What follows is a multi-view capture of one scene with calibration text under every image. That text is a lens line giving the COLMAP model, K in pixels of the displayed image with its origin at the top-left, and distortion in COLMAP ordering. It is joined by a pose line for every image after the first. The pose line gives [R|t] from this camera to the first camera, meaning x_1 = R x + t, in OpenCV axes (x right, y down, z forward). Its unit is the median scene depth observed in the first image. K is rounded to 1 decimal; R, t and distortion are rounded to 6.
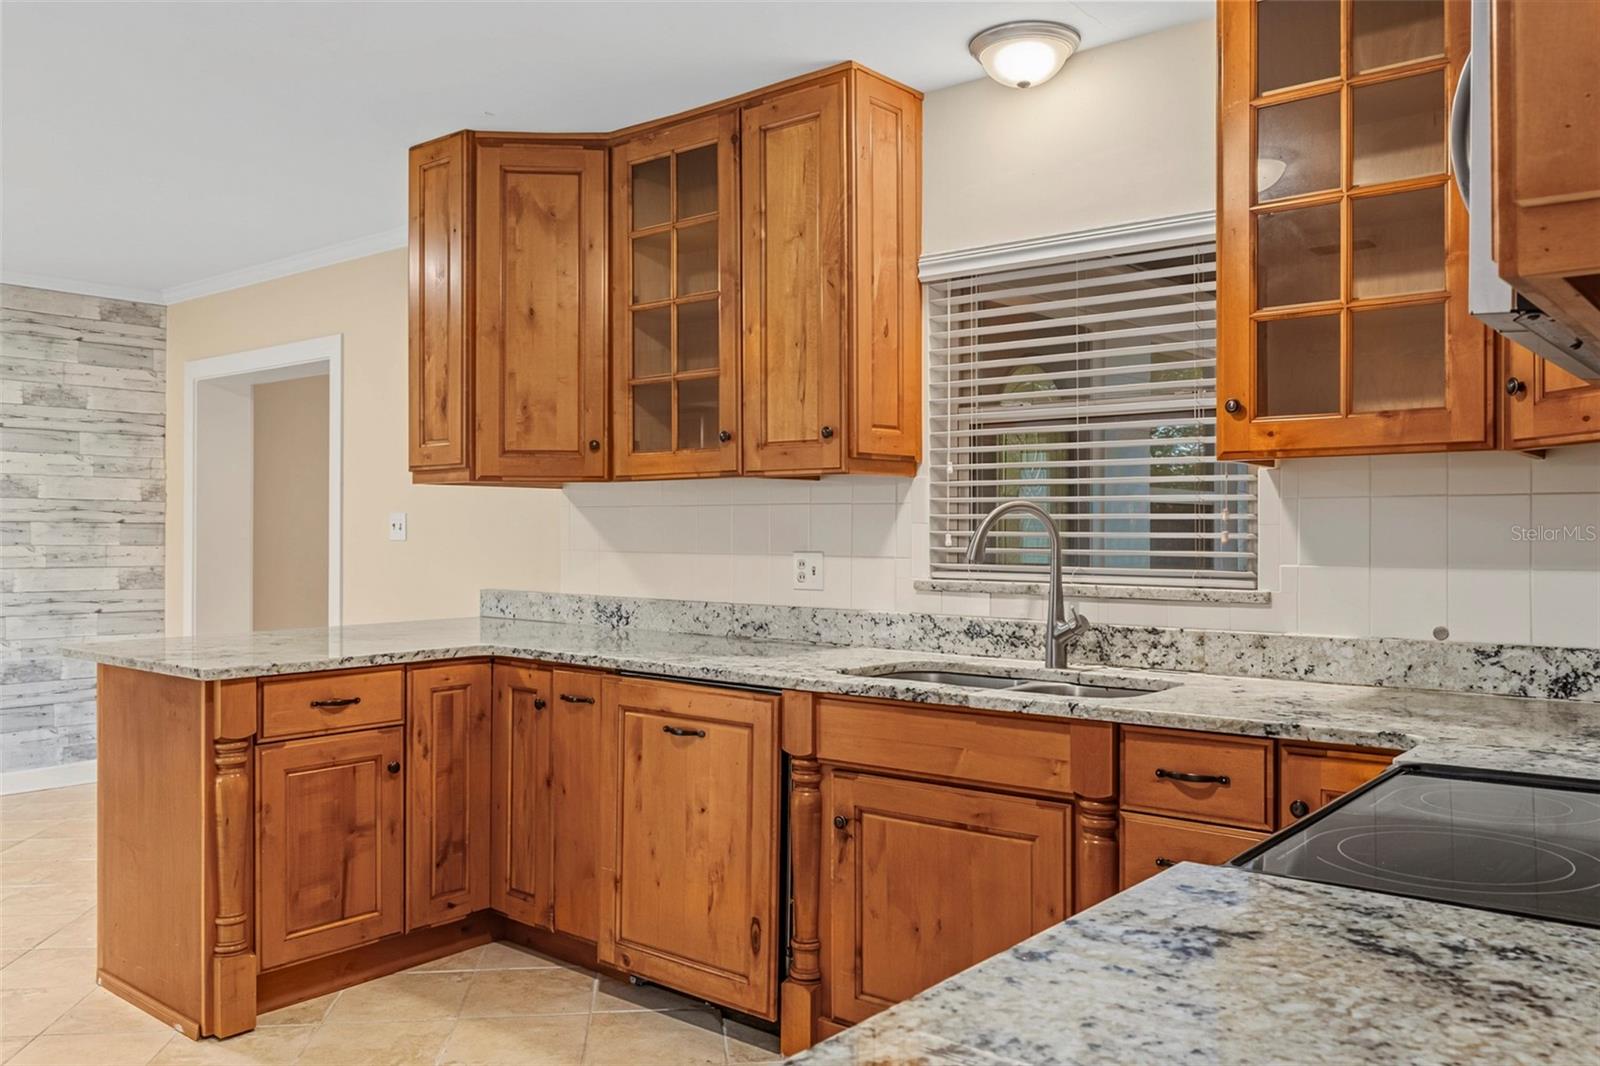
lens RADIAL K [[1192.8, 0, 799.7], [0, 1192.8, 531.4], [0, 0, 1]] dist [-0.031851, 0.029264]
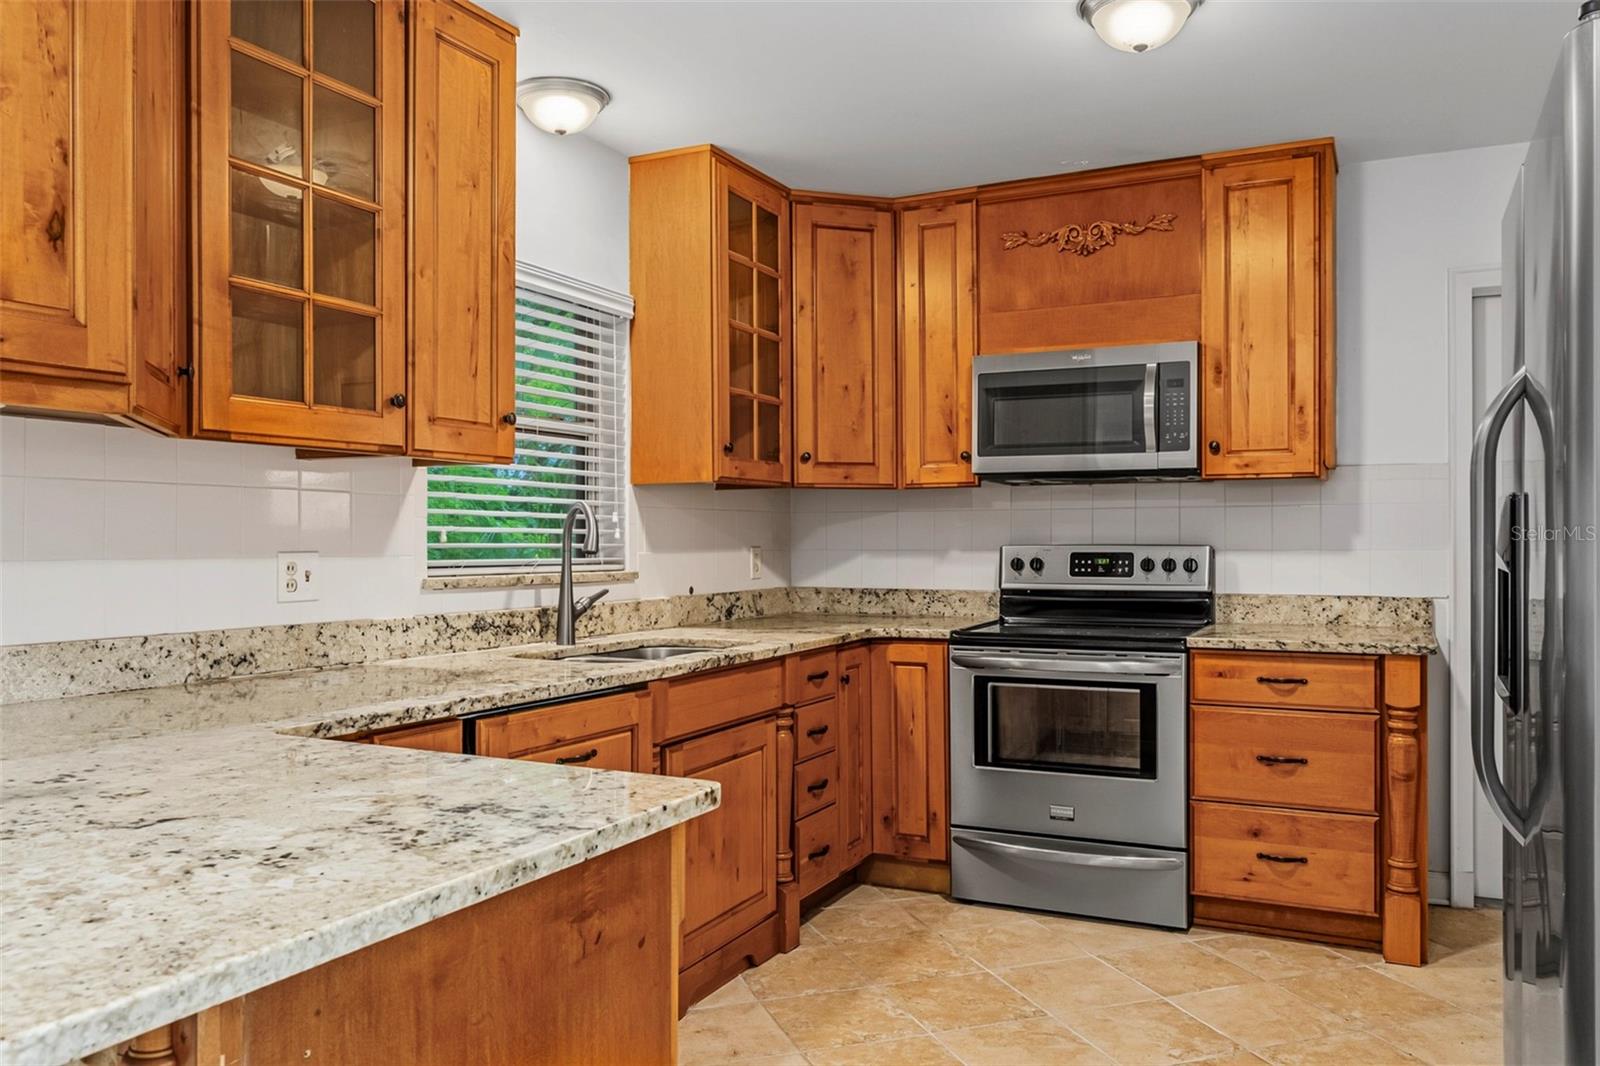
lens RADIAL K [[1192.8, 0, 796.9], [0, 1192.8, 535.8], [0, 0, 1]] dist [-0.031851, 0.029264]
pose [[-0.197460, -0.000625, 0.980311, -0.863911], [-0.002564, 0.999997, 0.000121, 0.006464], [-0.980308, -0.002490, -0.197461, 0.901386]]
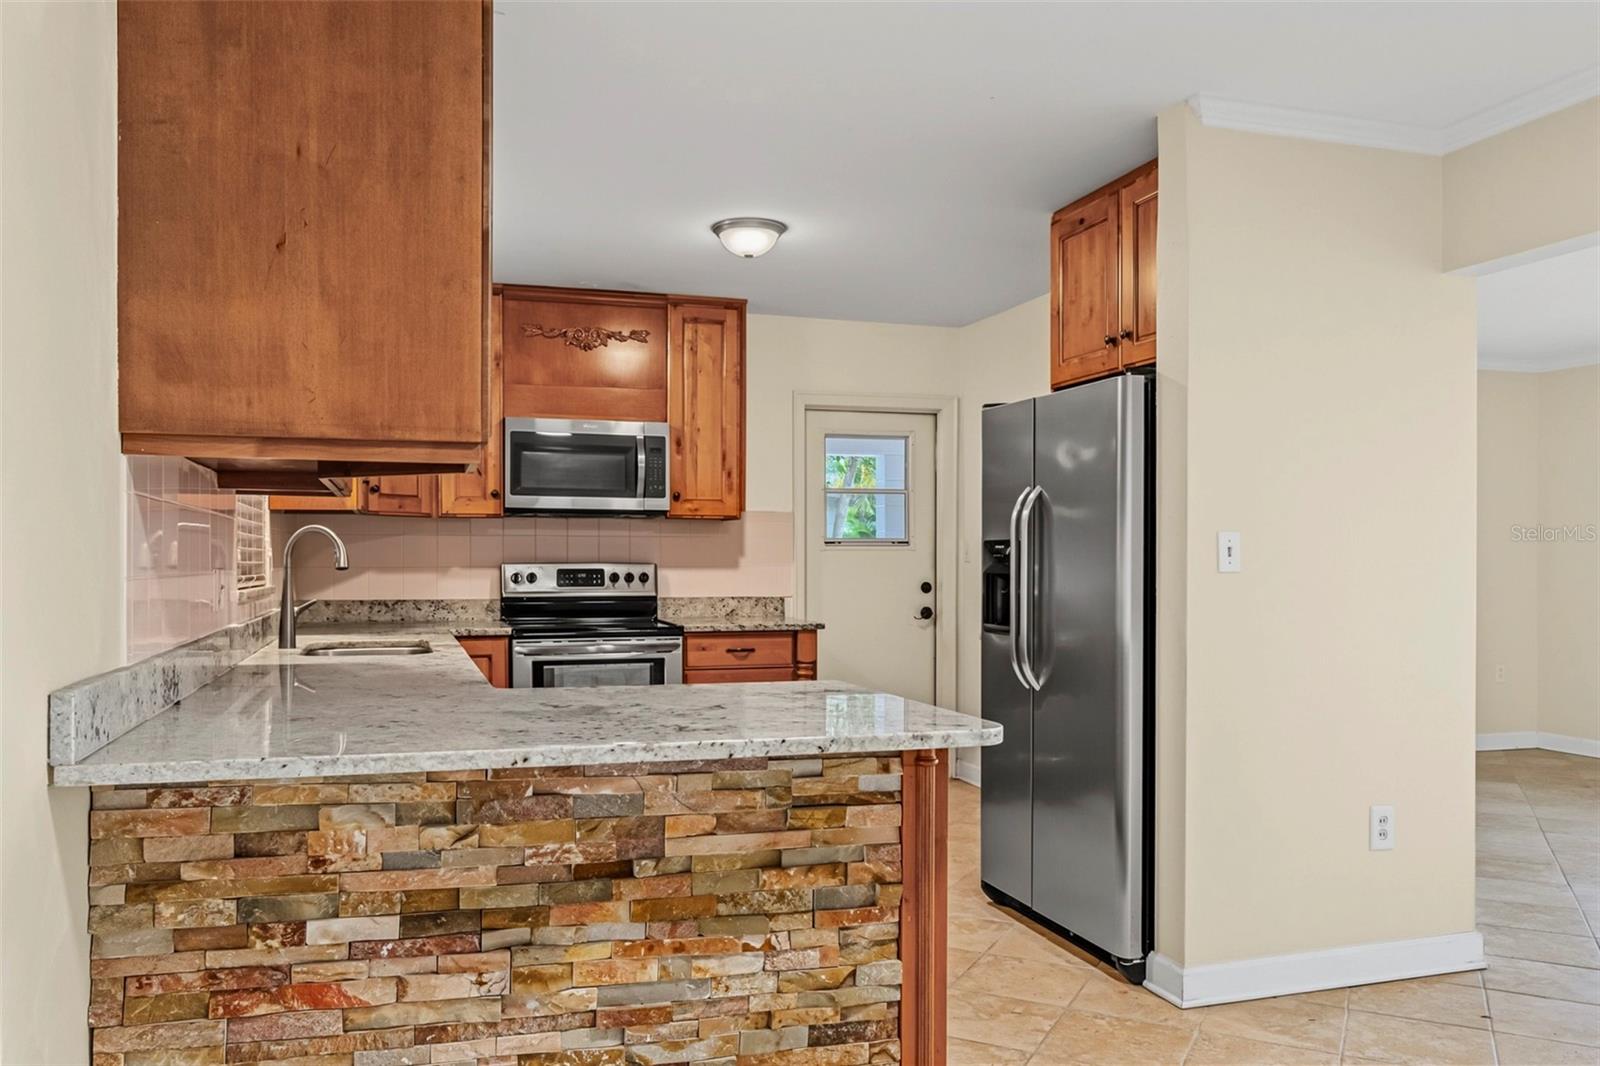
lens RADIAL K [[1192.8, 0, 770.1], [0, 1192.8, 566.8], [0, 0, 1]] dist [-0.031851, 0.029264]
pose [[-0.815233, -0.008942, 0.579065, -0.902683], [-0.007485, 0.999960, 0.004903, 0.010304], [-0.579085, -0.000337, -0.815267, 1.588230]]
